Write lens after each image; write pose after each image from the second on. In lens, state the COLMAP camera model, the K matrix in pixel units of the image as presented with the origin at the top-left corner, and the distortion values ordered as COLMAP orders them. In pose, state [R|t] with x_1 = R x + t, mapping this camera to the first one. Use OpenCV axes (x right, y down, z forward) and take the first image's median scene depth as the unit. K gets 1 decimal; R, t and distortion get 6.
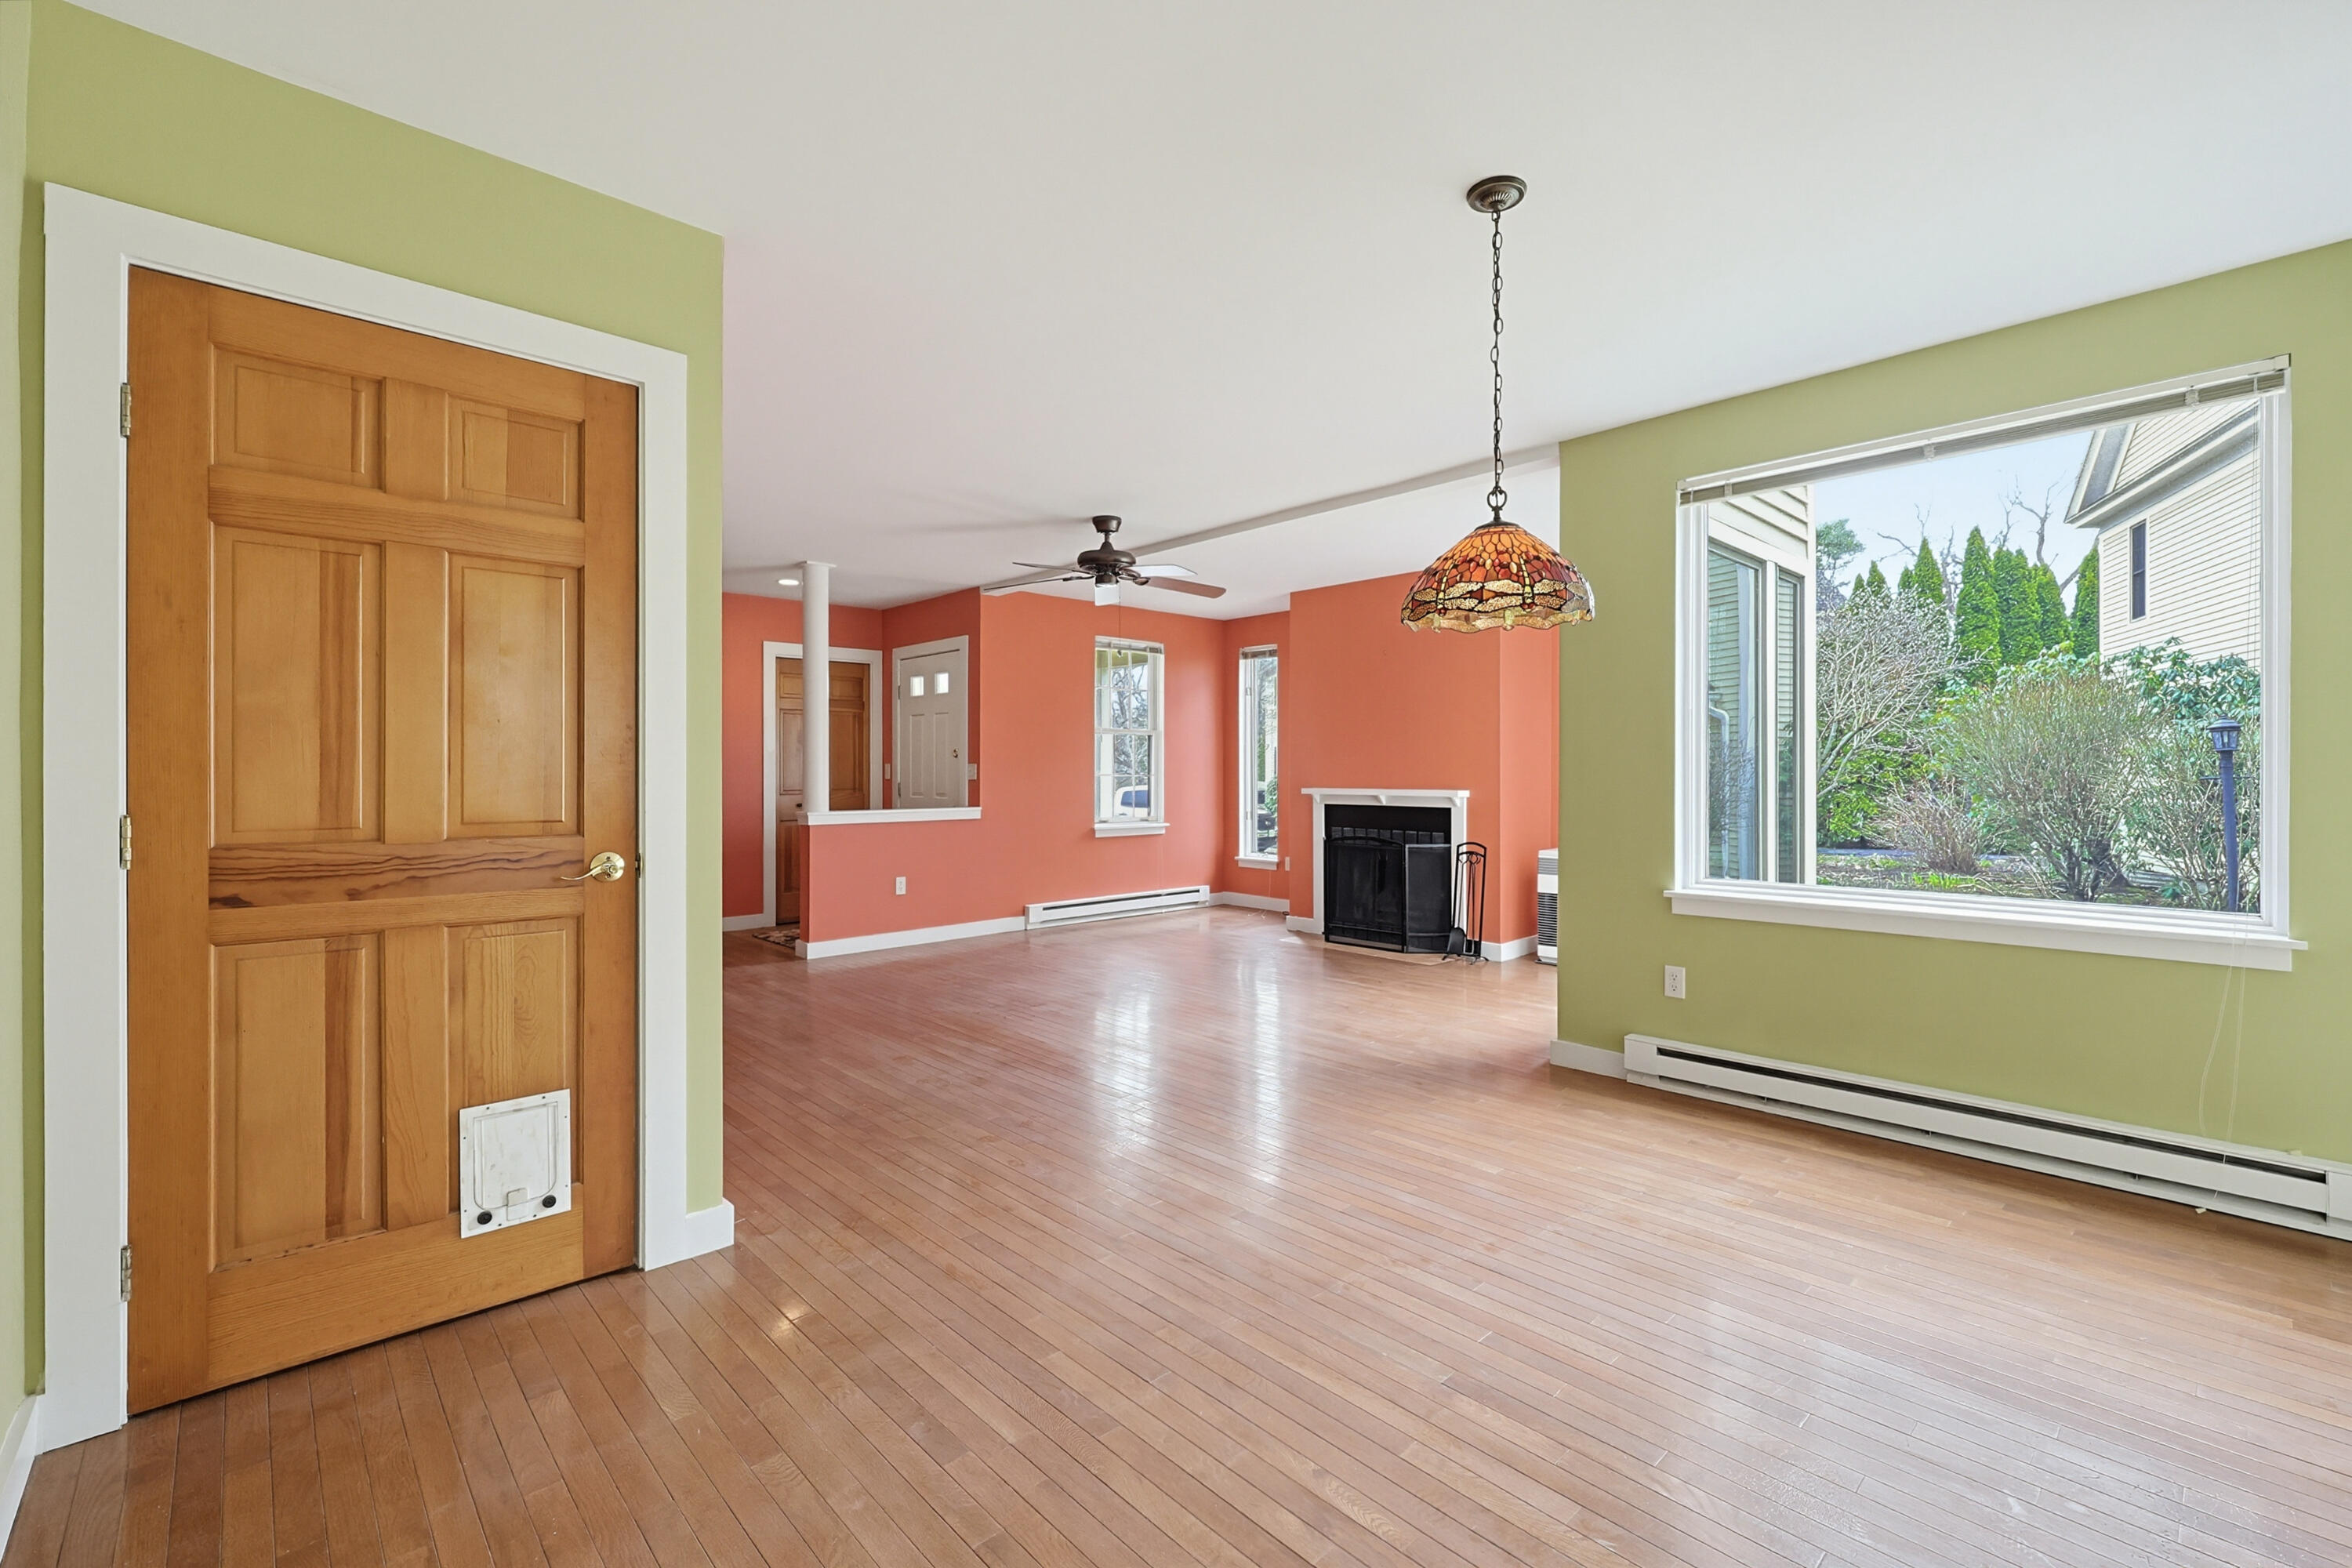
lens RADIAL K [[1000.8, 0, 1182.1], [0, 1000.8, 771.7], [0, 0, 1]] dist [-0.001330, -0.000289]
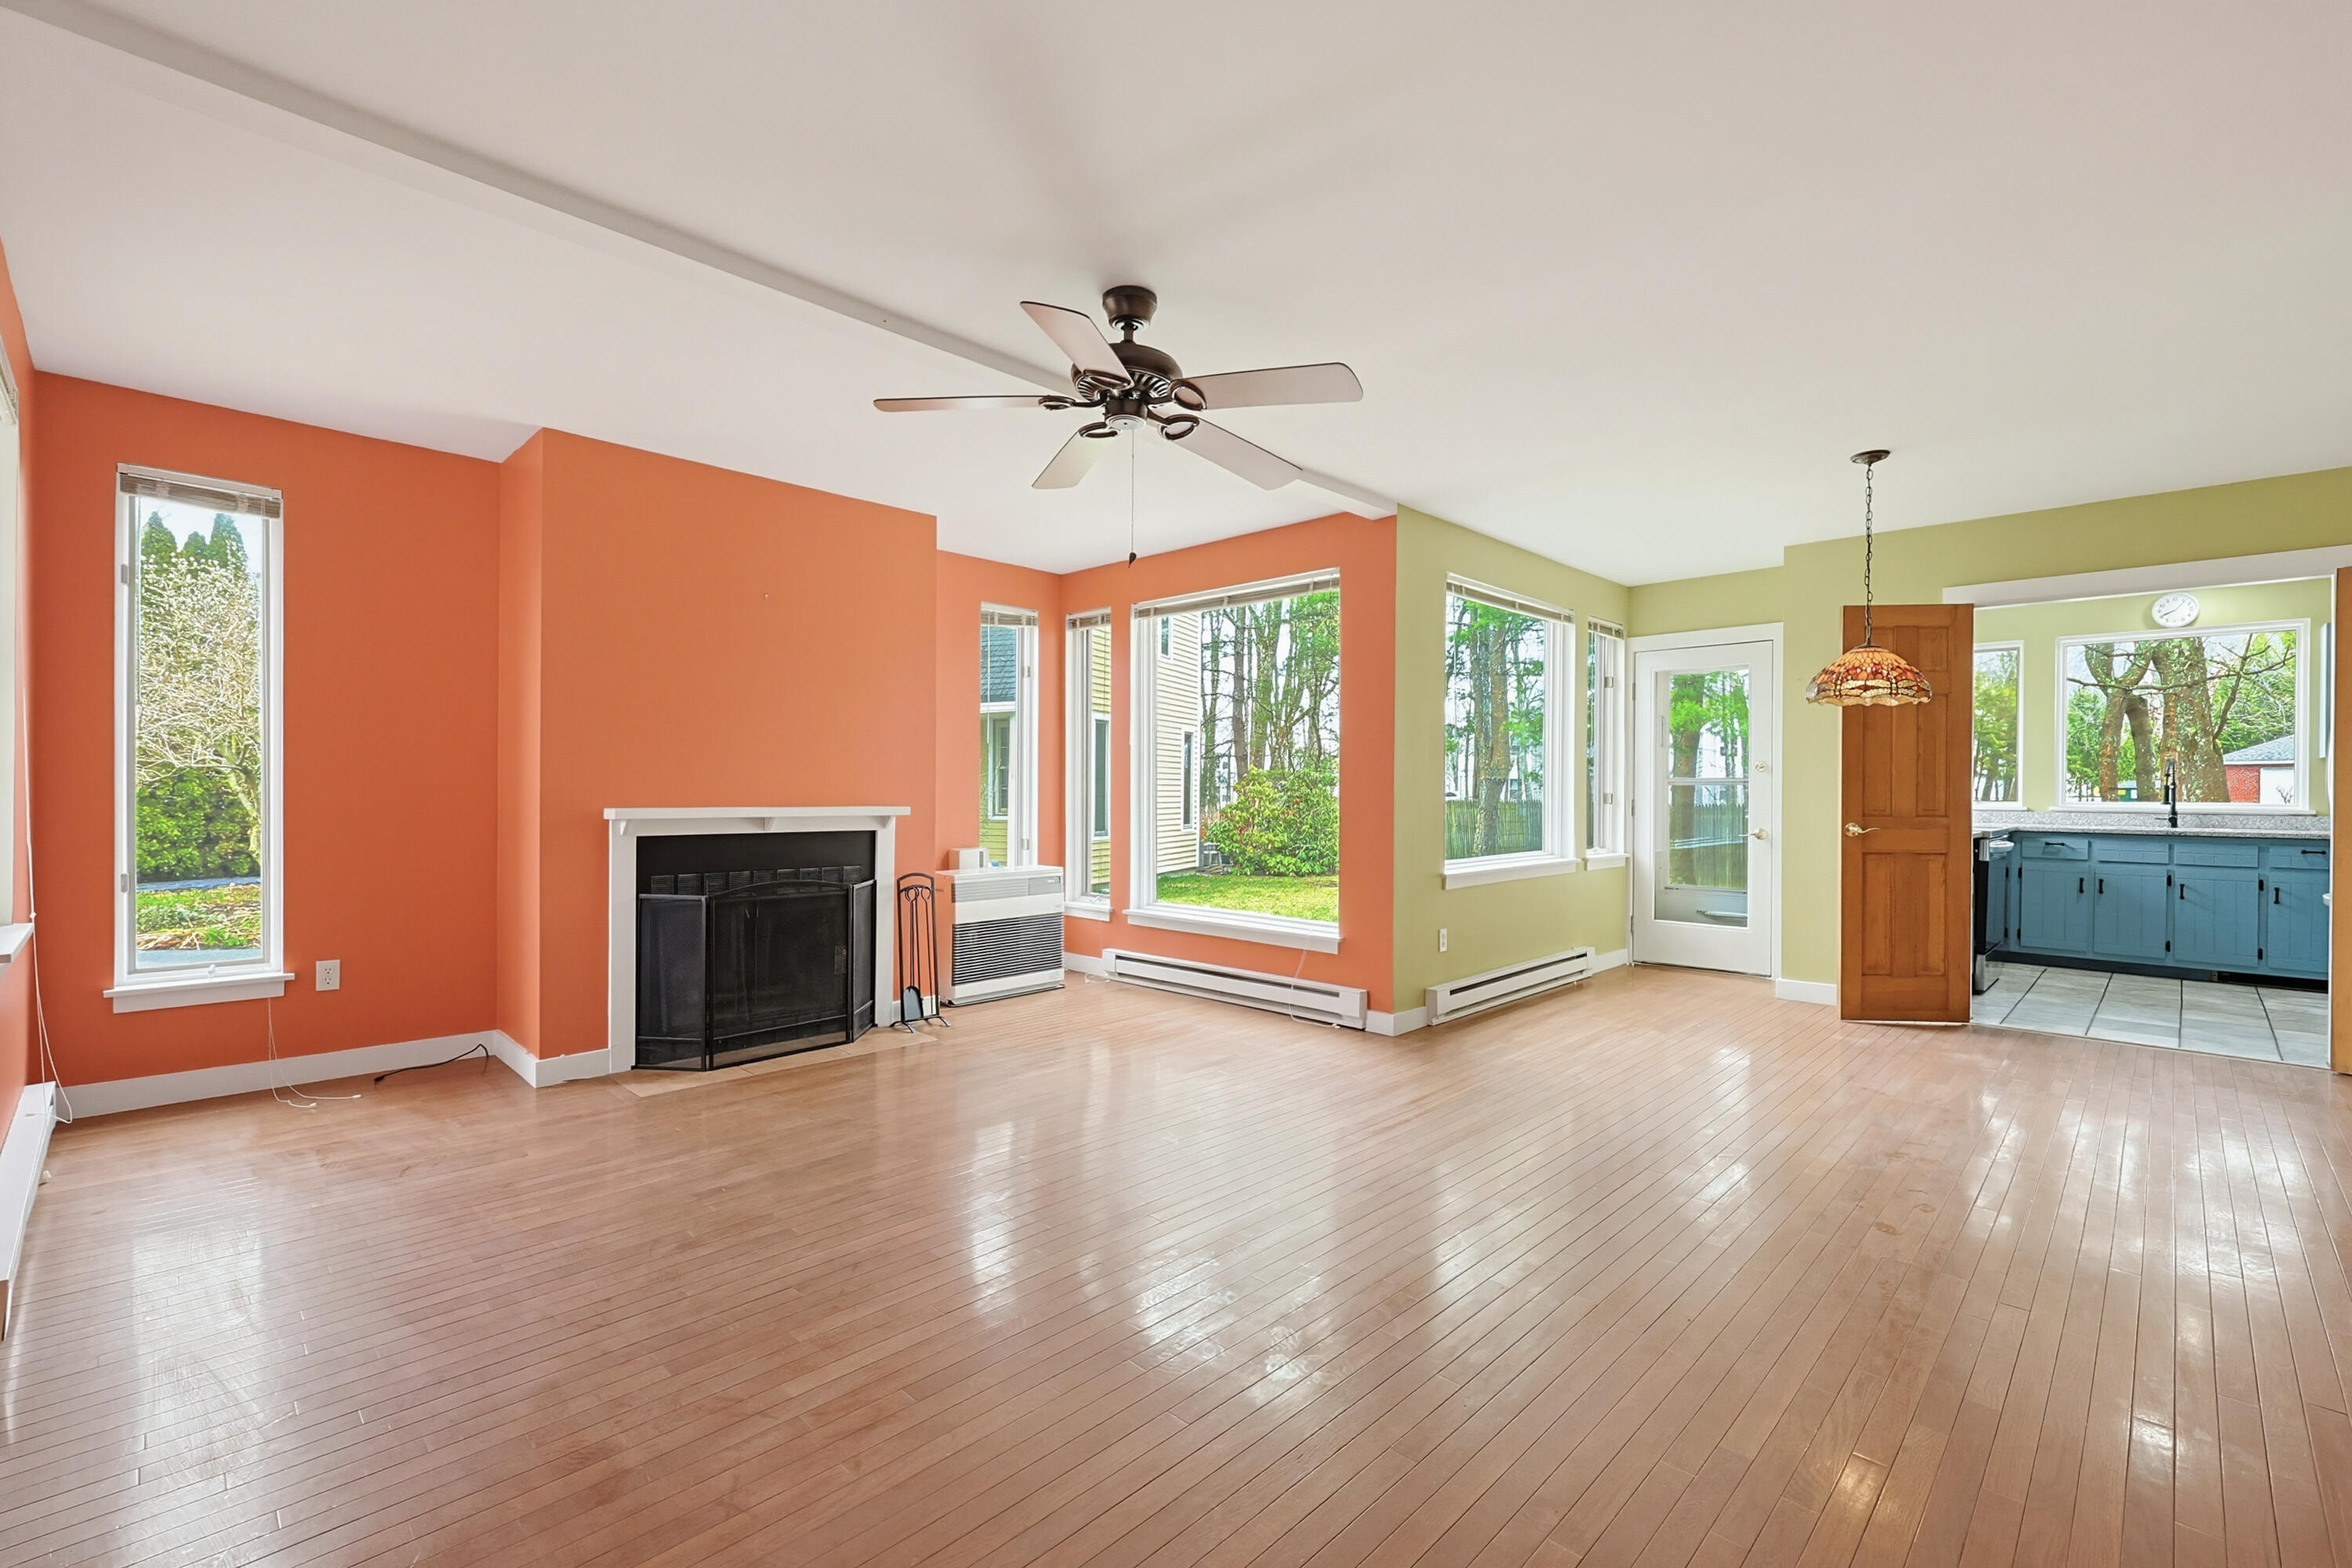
lens RADIAL K [[1019.0, 0, 1191.3], [0, 1019.0, 796.6], [0, 0, 1]] dist [-0.001535, -0.000095]
pose [[-0.050935, -0.006736, 0.998679, -0.481180], [-0.007126, 0.999954, 0.006381, 0.004544], [-0.998677, -0.006792, -0.050981, 0.779384]]
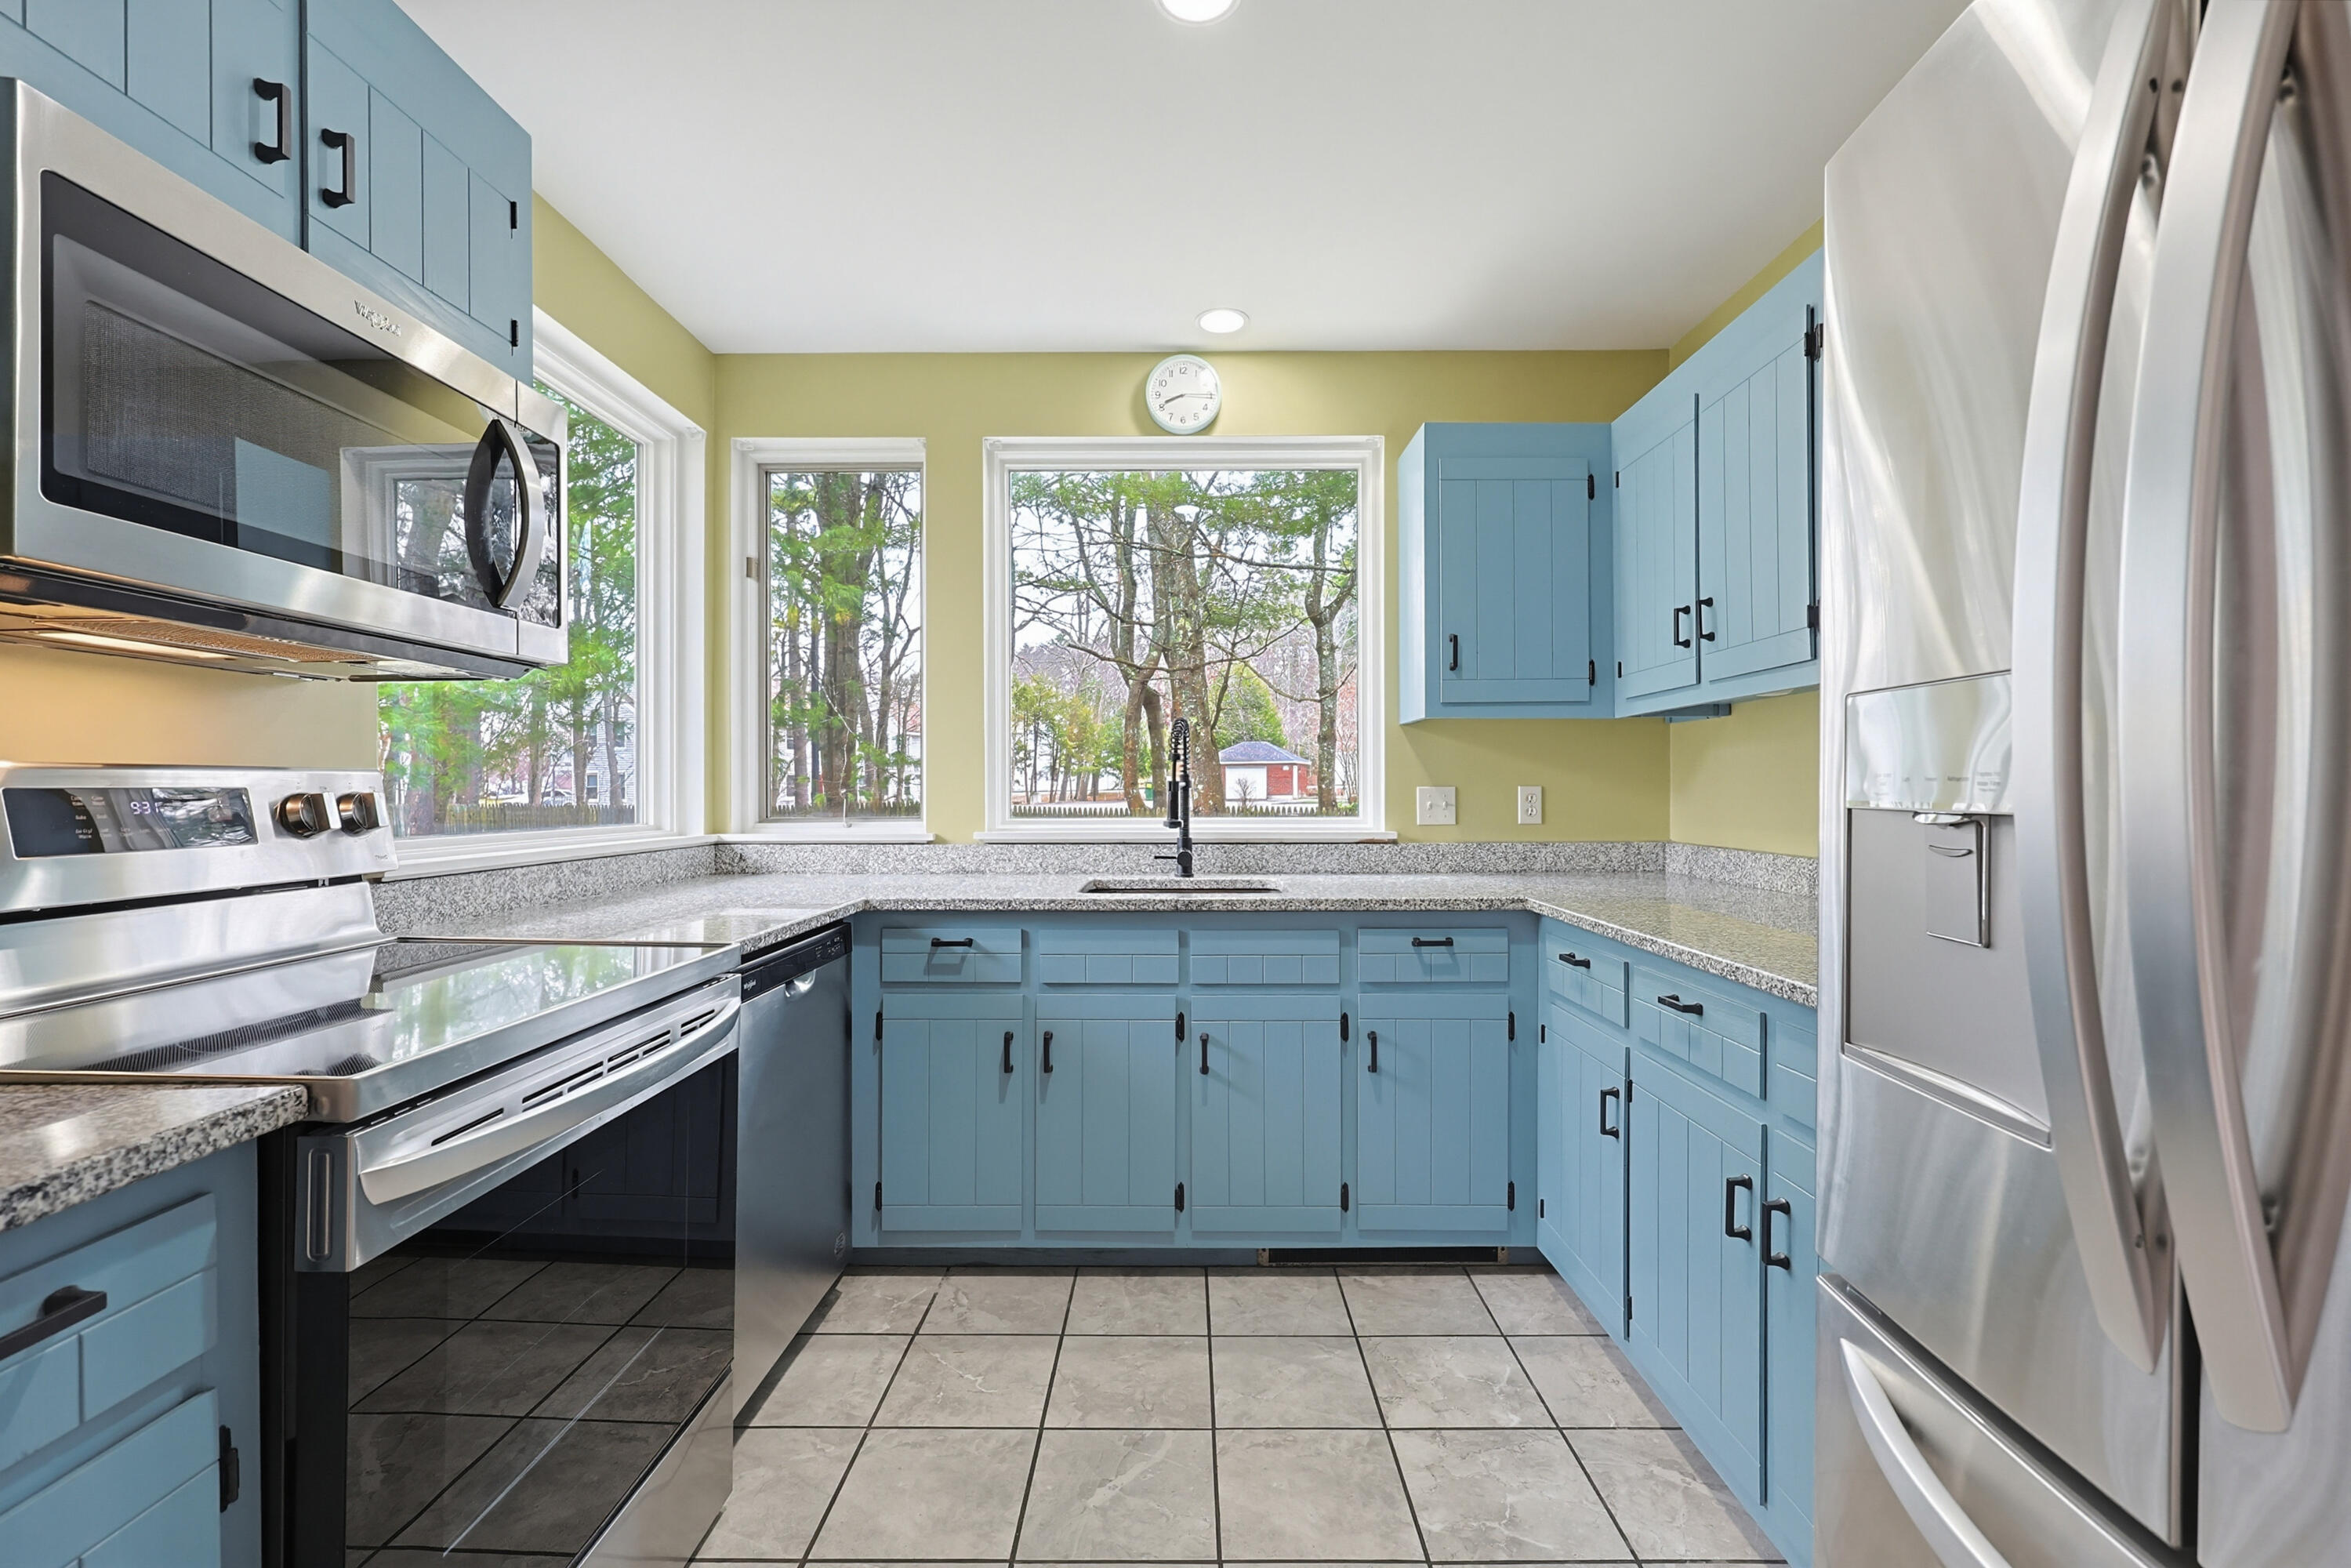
lens RADIAL K [[1000.7, 0, 1178.7], [0, 1000.7, 792.9], [0, 0, 1]] dist [-0.002624, -0.000171]
pose [[-0.730337, -0.001954, 0.683084, 0.171360], [0.001433, 0.999989, 0.004393, -0.003796], [-0.683086, 0.004187, -0.730326, 0.085732]]
